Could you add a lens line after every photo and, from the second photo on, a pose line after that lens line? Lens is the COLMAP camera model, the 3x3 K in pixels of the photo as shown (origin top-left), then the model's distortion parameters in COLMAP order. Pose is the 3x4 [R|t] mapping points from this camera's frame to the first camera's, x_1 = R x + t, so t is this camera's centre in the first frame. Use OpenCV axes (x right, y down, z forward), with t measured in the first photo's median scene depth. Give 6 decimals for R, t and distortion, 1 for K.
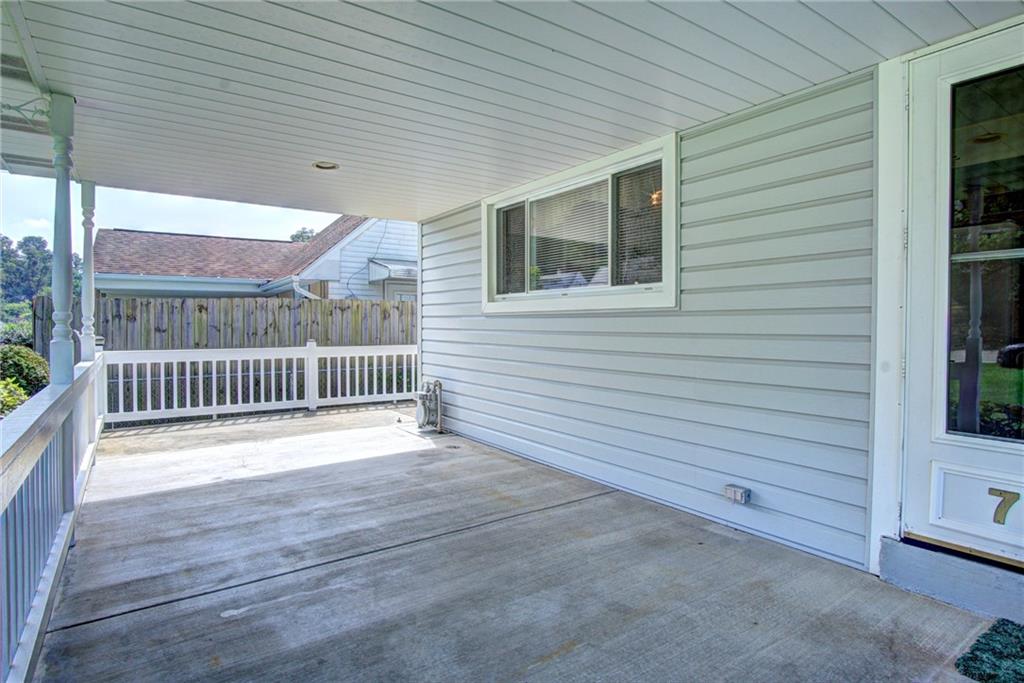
lens RADIAL K [[554.9, 0, 509.3], [0, 554.9, 336.9], [0, 0, 1]] dist [-0.019675, 0.003690]
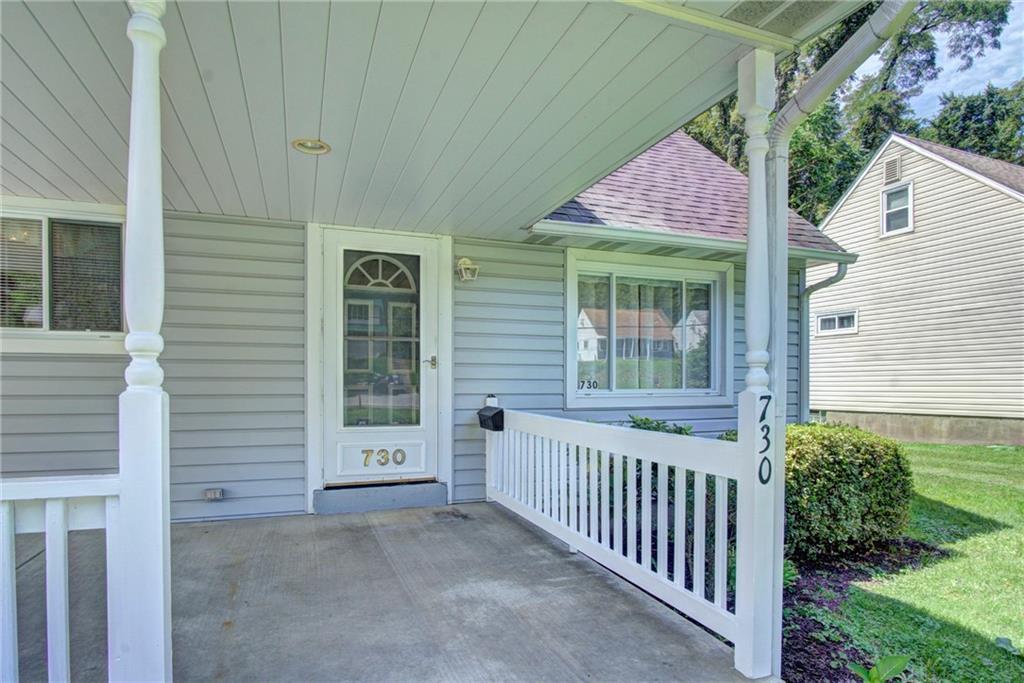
lens RADIAL K [[568.0, 0, 507.3], [0, 568.0, 386.5], [0, 0, 1]] dist [-0.016202, -0.002486]
pose [[0.258003, -0.010062, 0.966092, -0.590100], [0.018024, 0.999822, 0.005600, 0.018266], [-0.965976, 0.015968, 0.258138, -0.049765]]
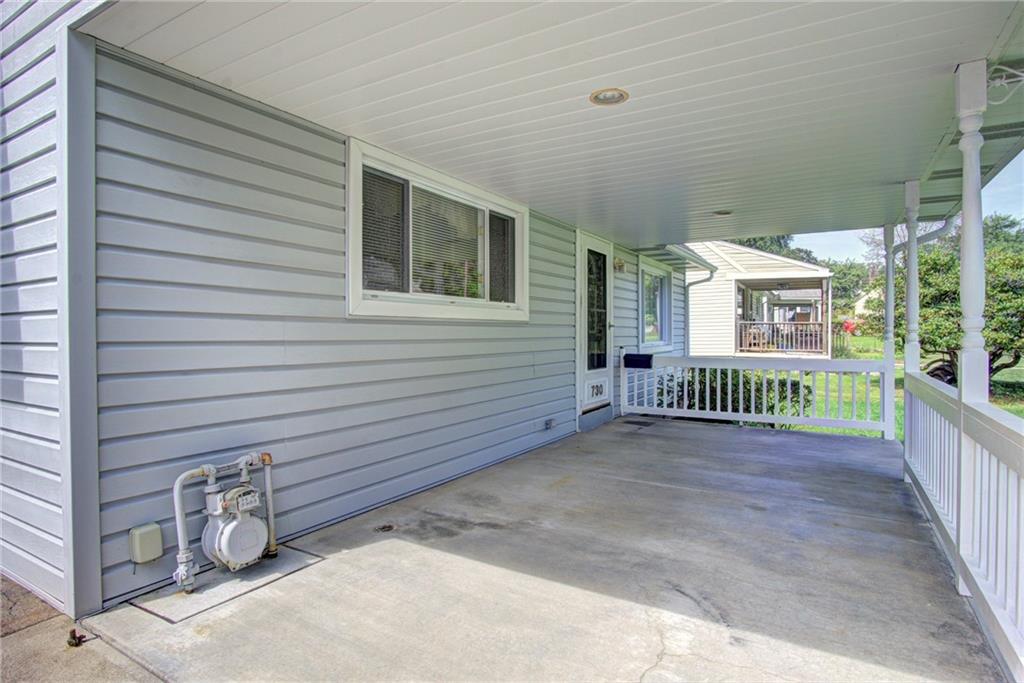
lens RADIAL K [[554.9, 0, 510.1], [0, 554.9, 348.6], [0, 0, 1]] dist [-0.019675, 0.003690]
pose [[-0.417084, -0.023651, 0.908560, -0.970207], [0.022982, 0.999067, 0.036557, -0.031324], [-0.908577, 0.036128, -0.416152, 1.507829]]
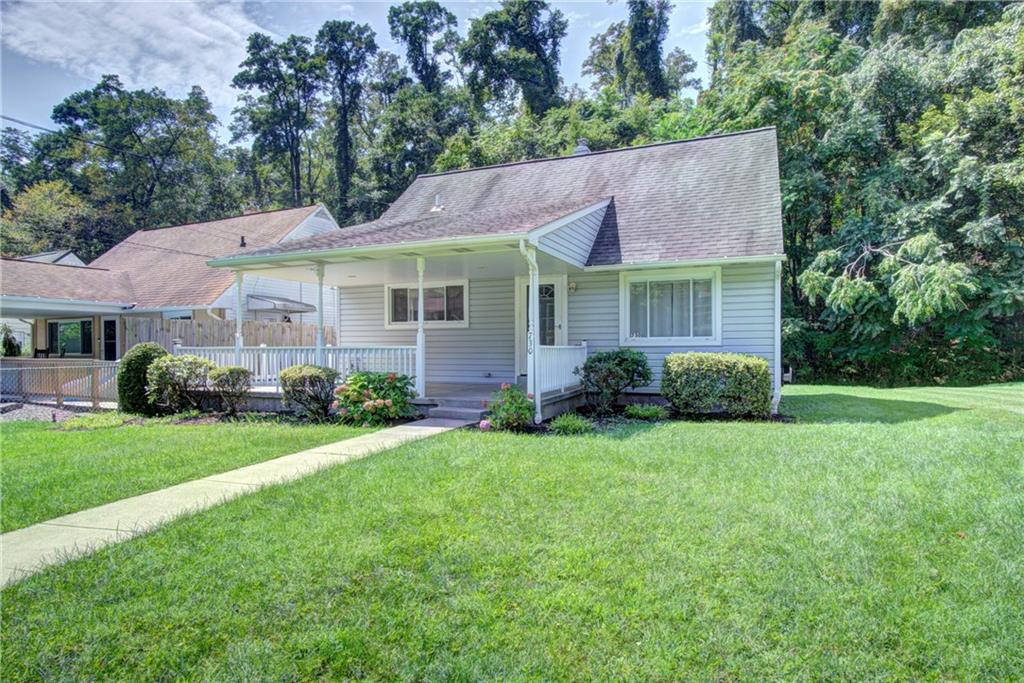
lens RADIAL K [[568.0, 0, 511.9], [0, 568.0, 351.9], [0, 0, 1]] dist [-0.016202, -0.002486]
pose [[0.846541, -0.008585, 0.532254, -1.276183], [0.016571, 0.999810, -0.010230, 0.130504], [-0.532066, 0.017479, 0.846523, -2.030029]]
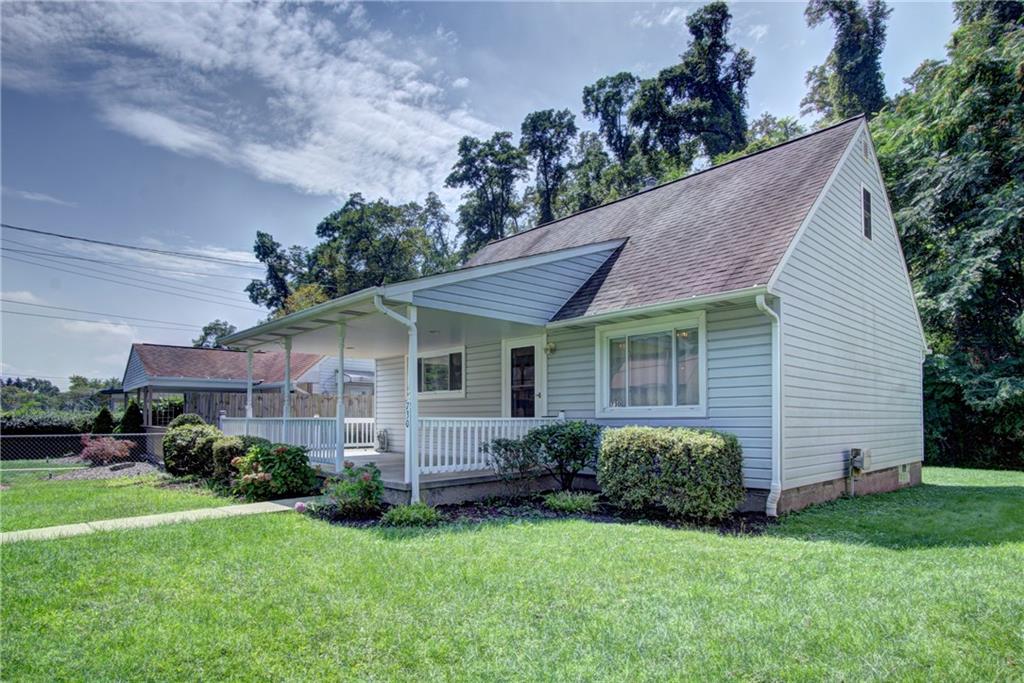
lens RADIAL K [[554.9, 0, 520.1], [0, 554.9, 408.1], [0, 0, 1]] dist [-0.019675, 0.003690]
pose [[0.986402, -0.001968, 0.164340, 0.069510], [0.008410, 0.999223, -0.038511, 0.126504], [-0.164137, 0.039369, 0.985652, -2.085792]]
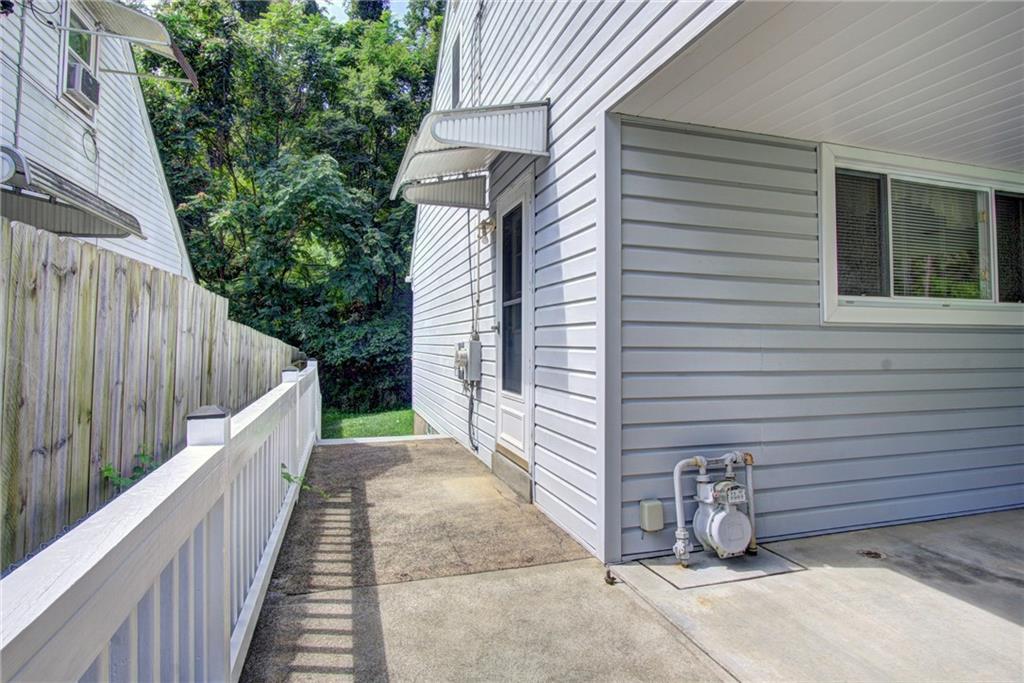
lens RADIAL K [[554.9, 0, 527.0], [0, 554.9, 320.6], [0, 0, 1]] dist [-0.019675, 0.003690]
pose [[0.287117, 0.035647, 0.957232, -1.009859], [0.017068, 0.998958, -0.042321, -0.032802], [-0.957743, 0.028489, 0.286209, 1.564031]]
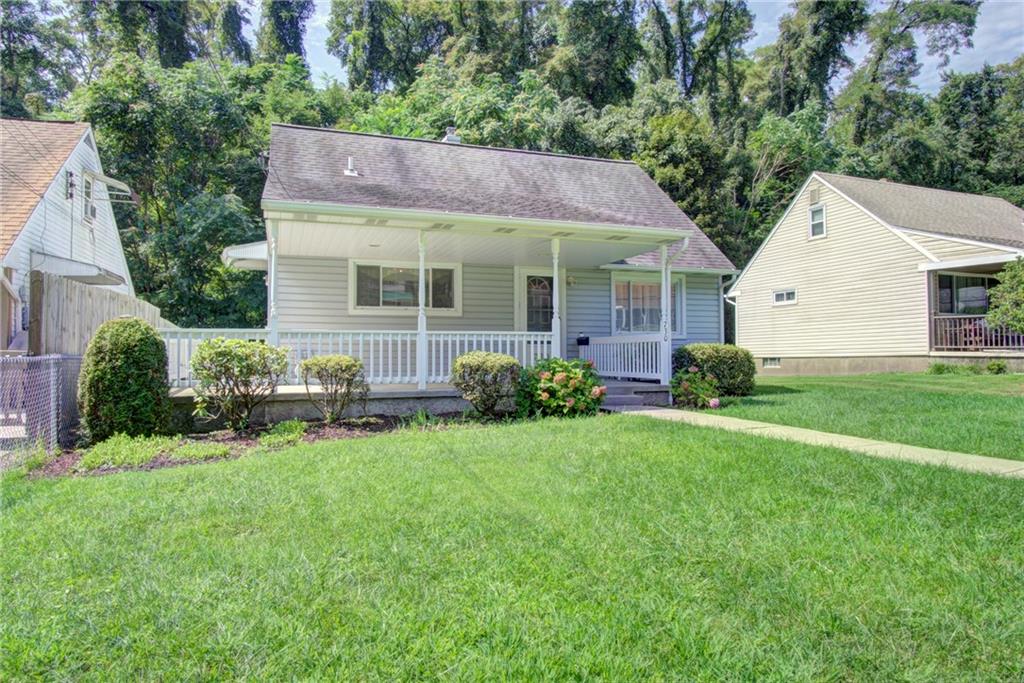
lens RADIAL K [[628.8, 0, 506.2], [0, 628.8, 339.7], [0, 0, 1]] dist [-0.007952, -0.000875]
pose [[0.267231, 0.022841, 0.963362, -2.852861], [0.025145, 0.999213, -0.030666, 0.182143], [-0.963304, 0.032419, 0.266447, -0.210029]]
